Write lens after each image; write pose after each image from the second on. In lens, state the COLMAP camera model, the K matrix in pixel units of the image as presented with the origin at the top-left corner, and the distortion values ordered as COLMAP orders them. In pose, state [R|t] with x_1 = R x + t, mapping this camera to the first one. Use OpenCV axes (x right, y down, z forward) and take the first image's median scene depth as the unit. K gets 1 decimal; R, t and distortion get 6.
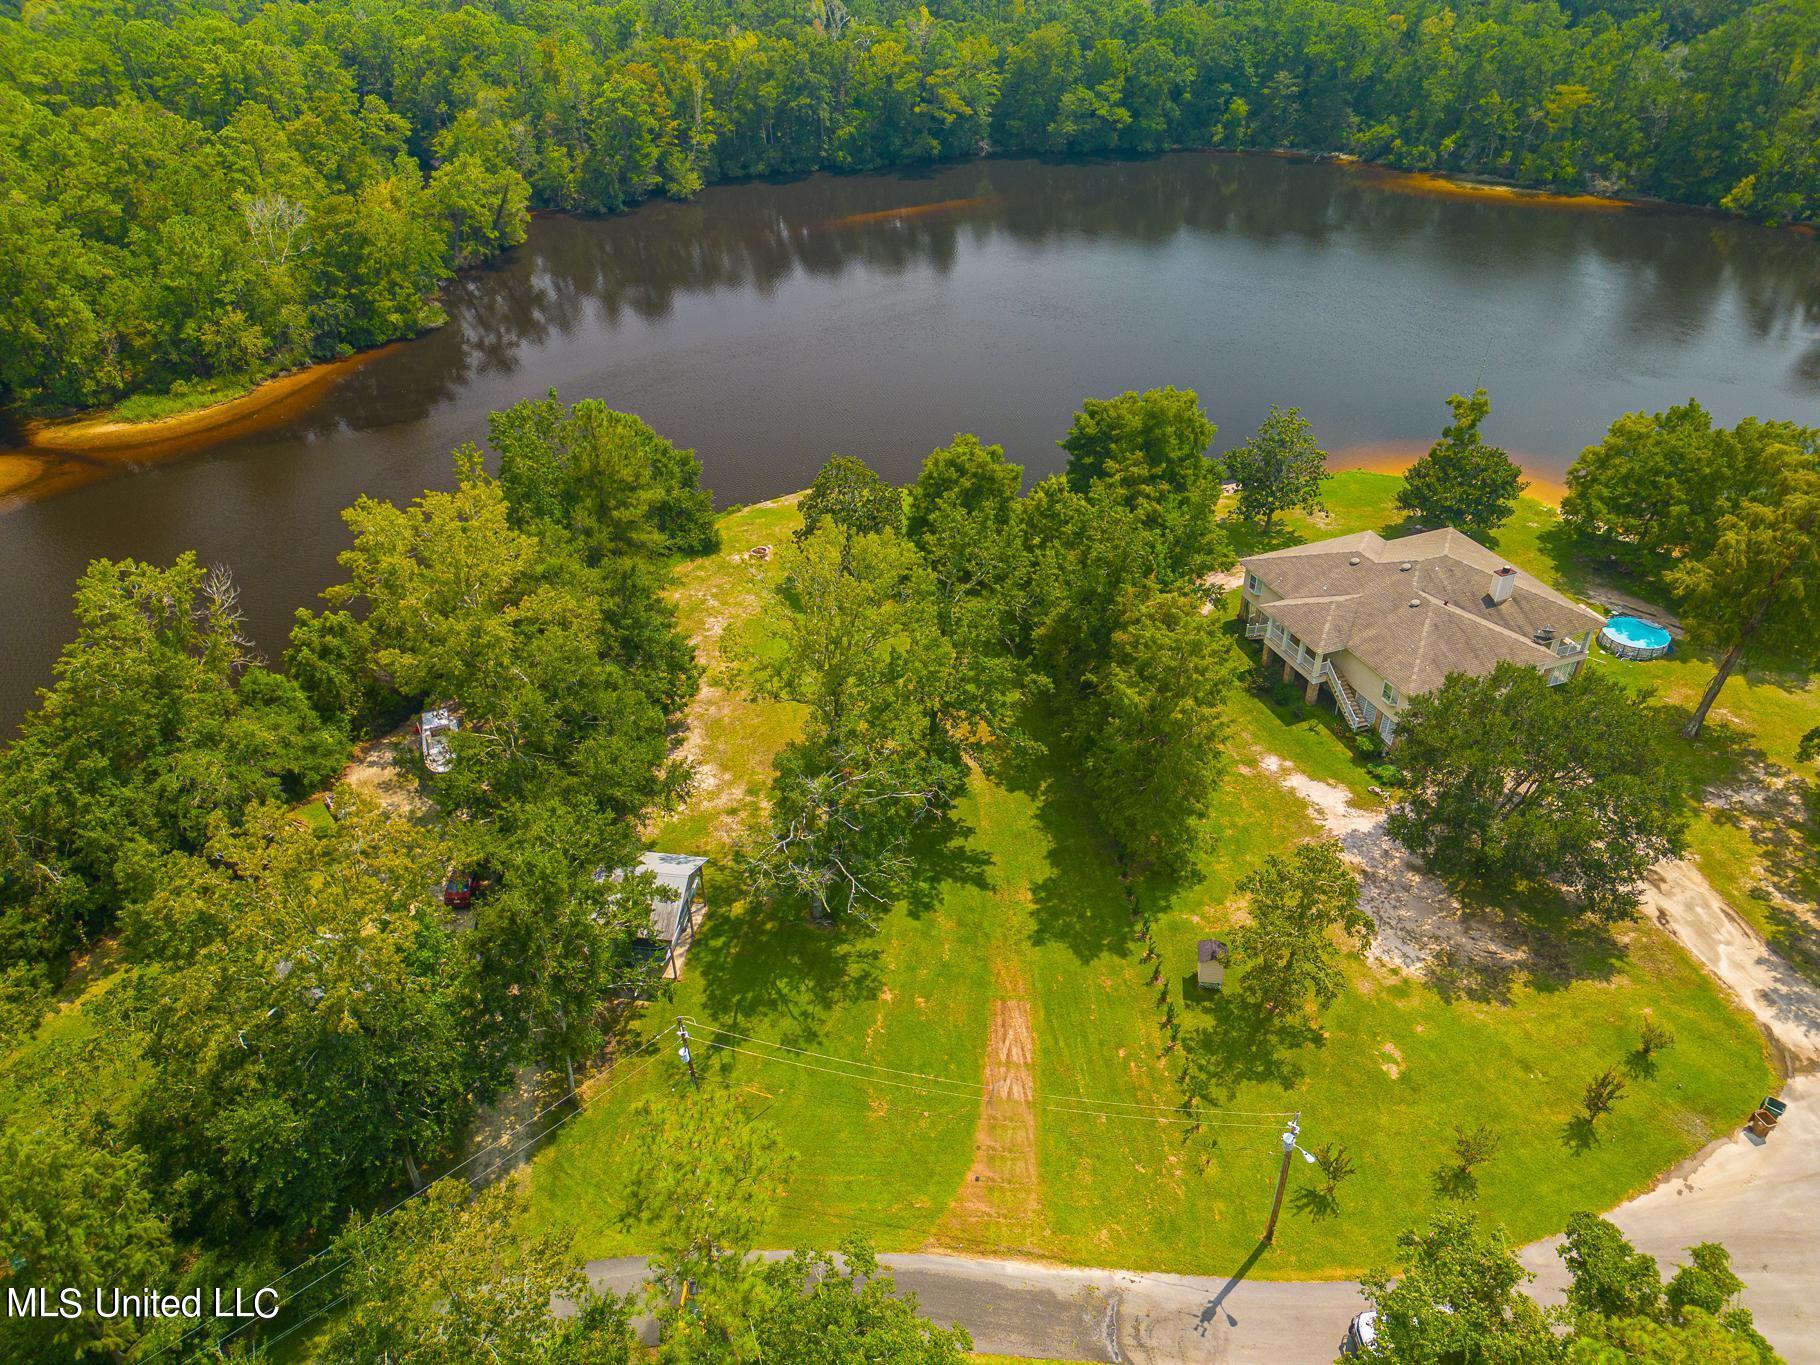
lens RADIAL K [[1282.8, 0, 893.5], [0, 1282.8, 669.4], [0, 0, 1]] dist [0.071280, -0.069366]
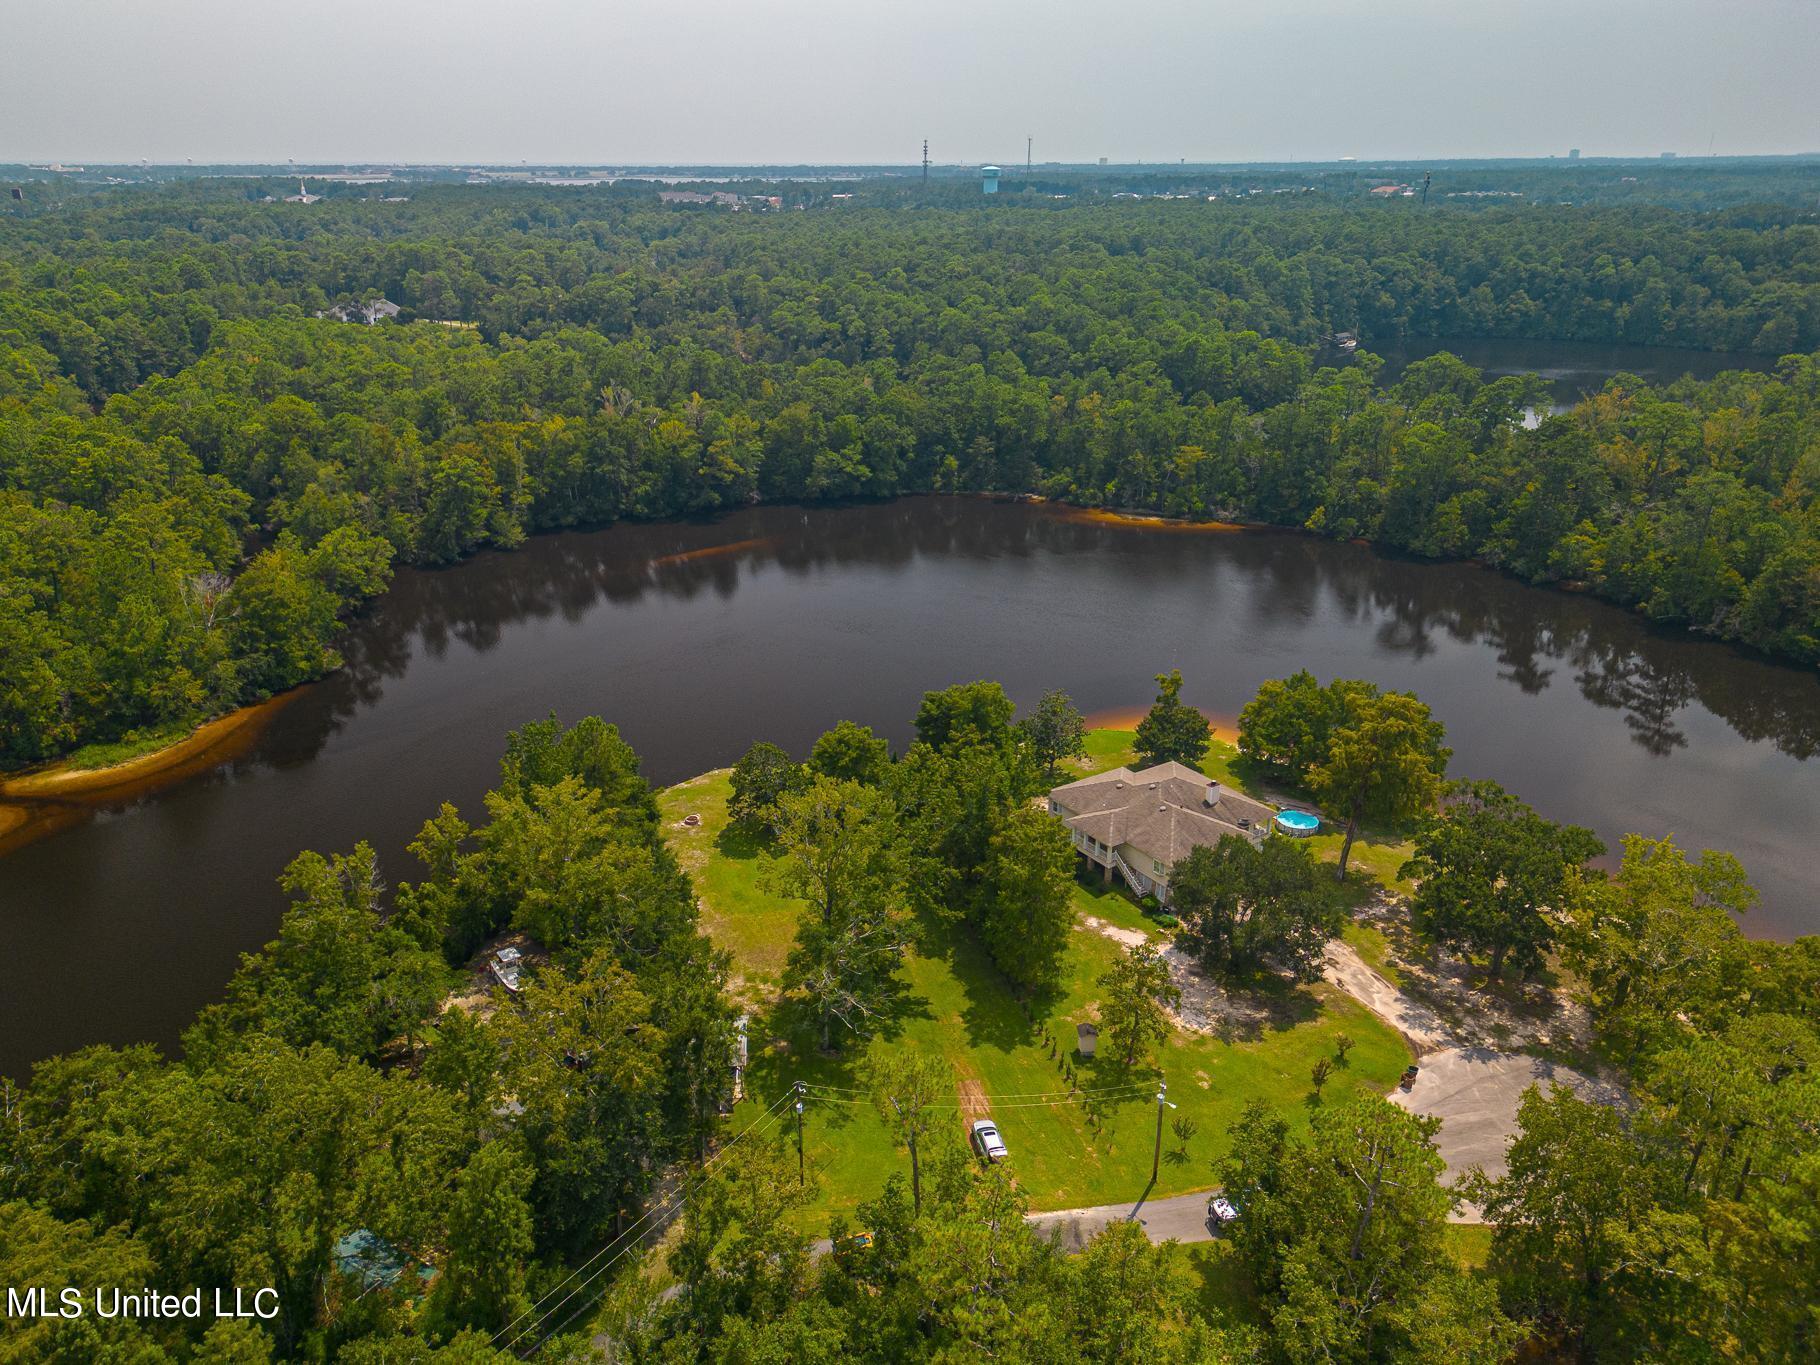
lens RADIAL K [[1306.0, 0, 884.8], [0, 1306.0, 648.3], [0, 0, 1]] dist [0.132125, -0.269418]
pose [[0.974663, -0.058256, 0.215960, -0.204670], [0.108266, 0.967723, -0.227575, 0.070518], [-0.195732, 0.245190, 0.949511, -0.387317]]
